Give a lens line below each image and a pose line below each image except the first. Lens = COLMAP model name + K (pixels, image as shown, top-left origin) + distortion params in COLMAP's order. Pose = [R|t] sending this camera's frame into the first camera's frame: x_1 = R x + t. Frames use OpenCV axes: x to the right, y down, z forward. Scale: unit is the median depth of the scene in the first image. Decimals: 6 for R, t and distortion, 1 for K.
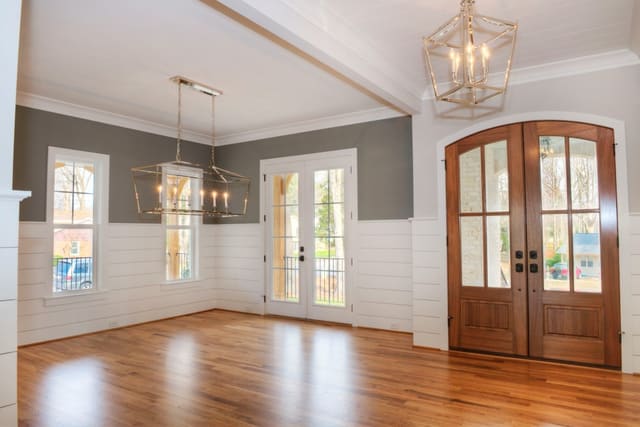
lens RADIAL K [[439.6, 0, 320.0], [0, 439.6, 213.5], [0, 0, 1]] dist [-0.040408, 0.004207]
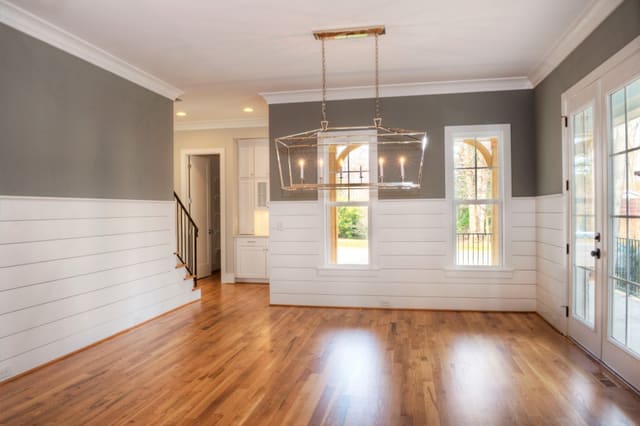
lens RADIAL K [[439.6, 0, 320.0], [0, 439.6, 213.0], [0, 0, 1]] dist [-0.040408, 0.004207]
pose [[0.372184, 0.005262, -0.928144, 0.418391], [0.050144, 0.998410, 0.025768, 0.021529], [0.926804, -0.056131, 0.371328, 0.567053]]
